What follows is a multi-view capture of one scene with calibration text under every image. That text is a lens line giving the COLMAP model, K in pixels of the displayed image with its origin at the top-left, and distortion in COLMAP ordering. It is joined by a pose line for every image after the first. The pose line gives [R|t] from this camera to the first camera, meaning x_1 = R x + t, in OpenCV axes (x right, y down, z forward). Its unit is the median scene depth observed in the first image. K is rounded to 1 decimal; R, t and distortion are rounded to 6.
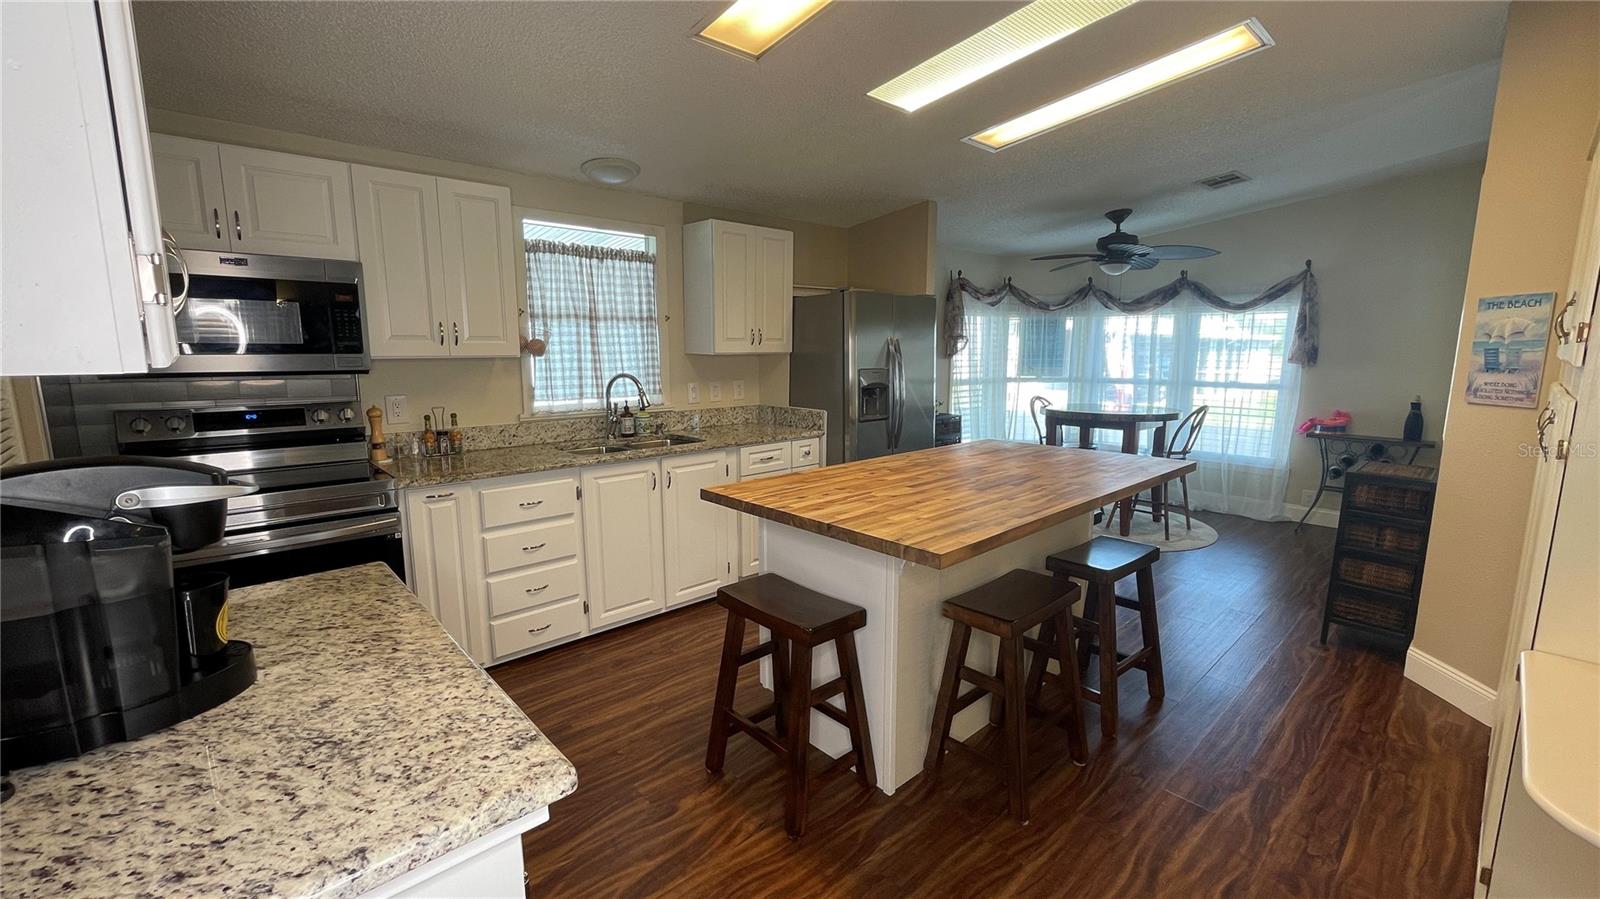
lens RADIAL K [[652.5, 0, 803.6], [0, 652.5, 450.9], [0, 0, 1]] dist [-0.000631, -0.000860]
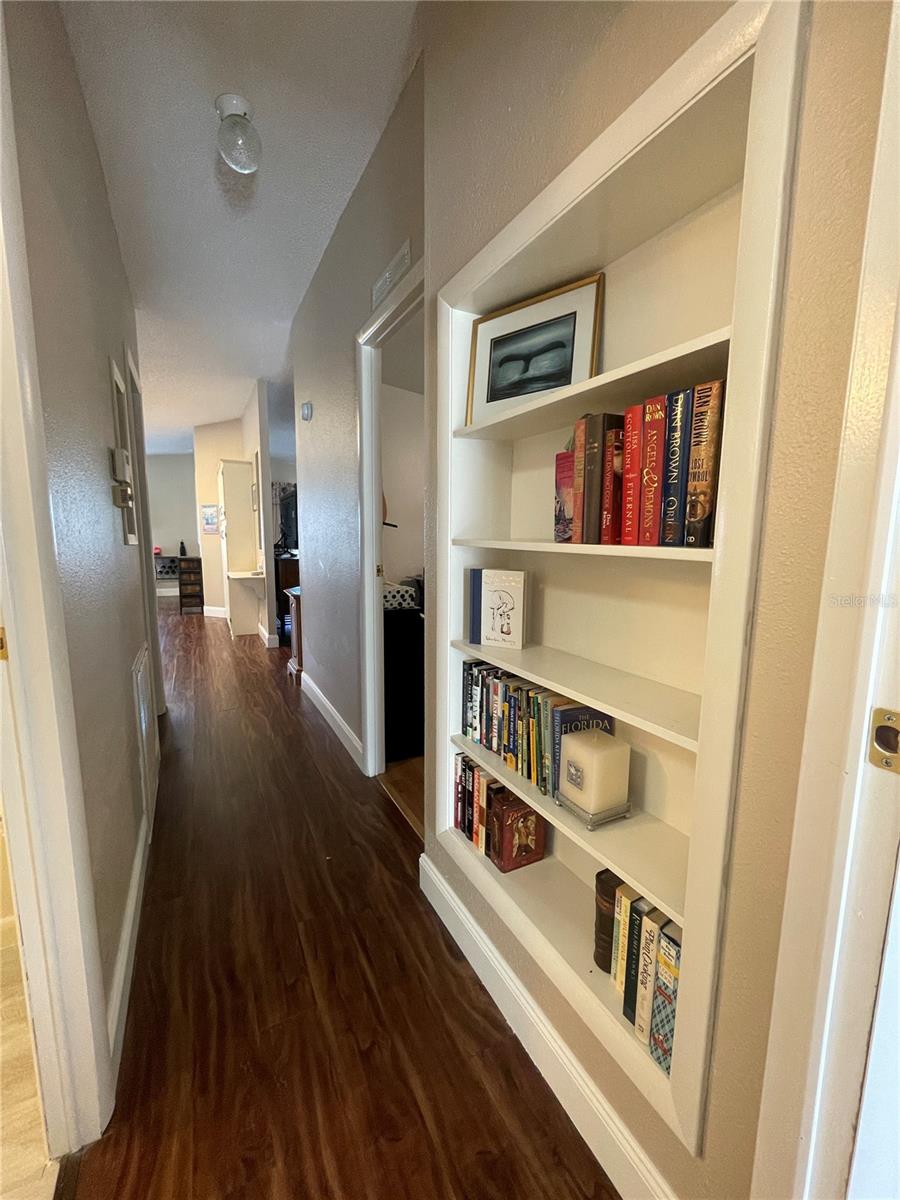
lens RADIAL K [[483.1, 0, 447.5], [0, 483.1, 600.2], [0, 0, 1]] dist [-0.000499, -0.000011]
pose [[0.260685, -0.131525, 0.956423, -0.863265], [0.142919, 0.985018, 0.096503, 0.155284], [-0.954787, 0.111535, 0.275577, -0.687865]]
